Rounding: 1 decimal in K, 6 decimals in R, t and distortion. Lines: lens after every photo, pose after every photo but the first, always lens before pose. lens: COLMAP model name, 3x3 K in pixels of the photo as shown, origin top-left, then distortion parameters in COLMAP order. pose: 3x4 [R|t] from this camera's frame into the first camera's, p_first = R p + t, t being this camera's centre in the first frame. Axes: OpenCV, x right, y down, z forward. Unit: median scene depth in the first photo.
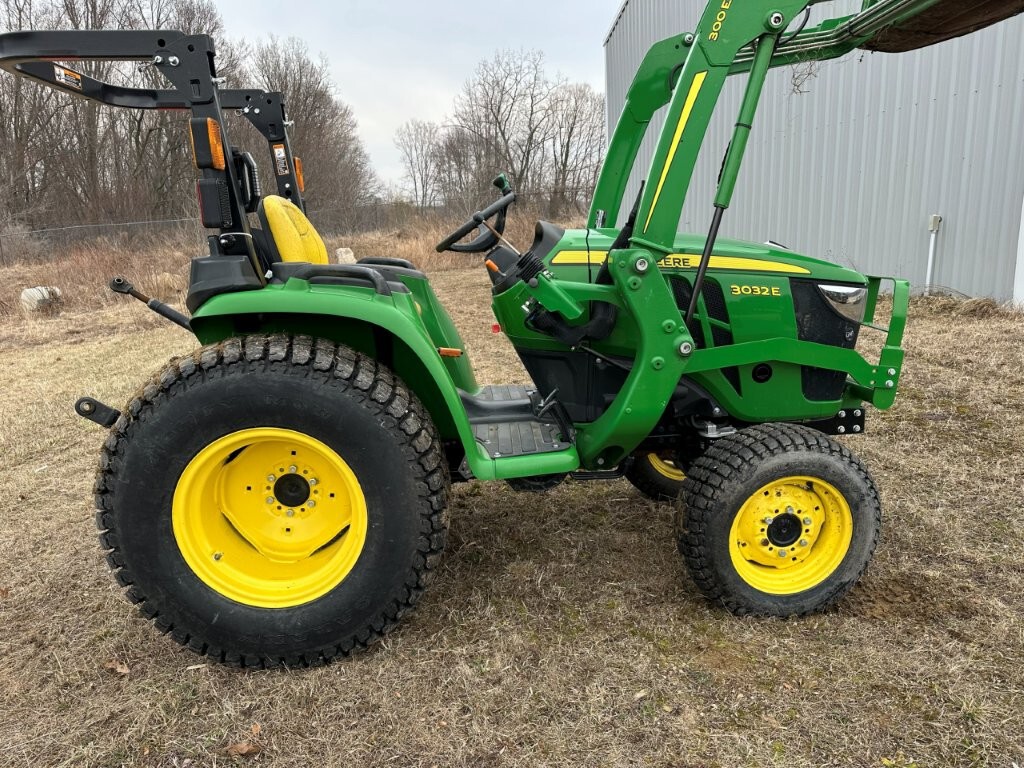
lens RADIAL K [[726.1, 0, 512.0], [0, 726.1, 384.0], [0, 0, 1]] dist [0.097899, -0.118570]
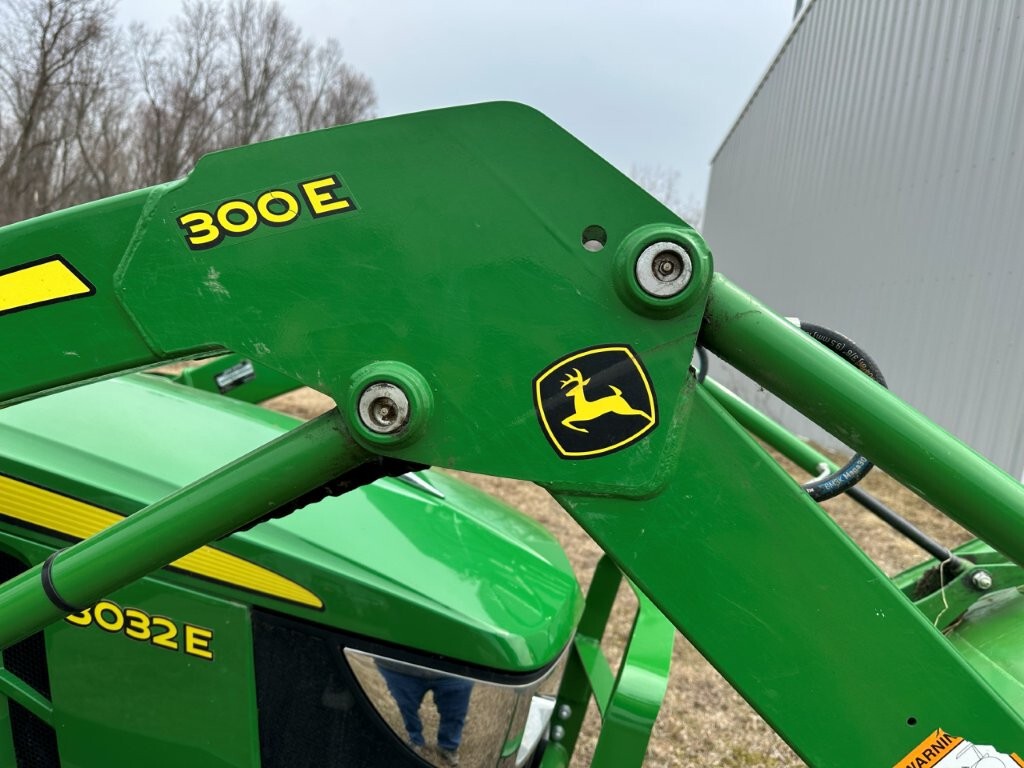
lens RADIAL K [[733.2, 0, 512.0], [0, 733.2, 384.0], [0, 0, 1]] dist [0.087704, -0.132615]
pose [[0.971337, 0.189953, -0.142908, 0.514004], [-0.206810, 0.971707, -0.114084, -0.224485], [0.117194, 0.140369, 0.983139, 0.689106]]
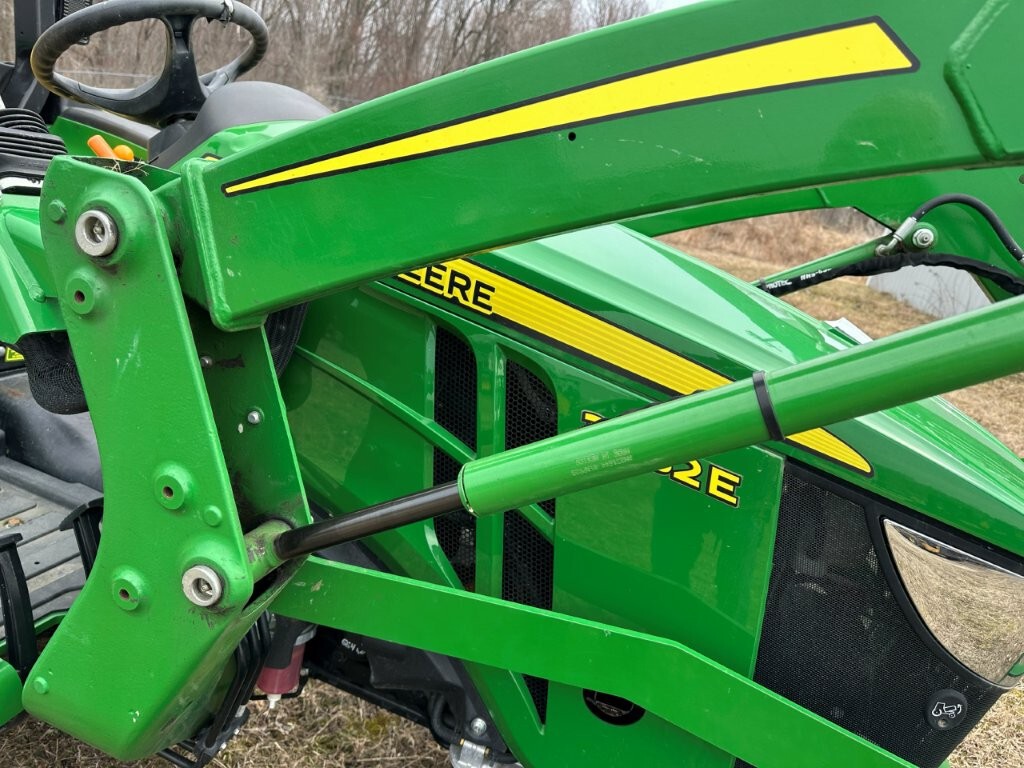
lens RADIAL K [[726.1, 0, 512.0], [0, 726.1, 384.0], [0, 0, 1]] dist [0.097899, -0.118570]
pose [[0.894811, 0.348184, -0.279430, 0.351516], [-0.332612, 0.937426, 0.102969, -0.166176], [0.297797, 0.000804, 0.954629, 0.694057]]
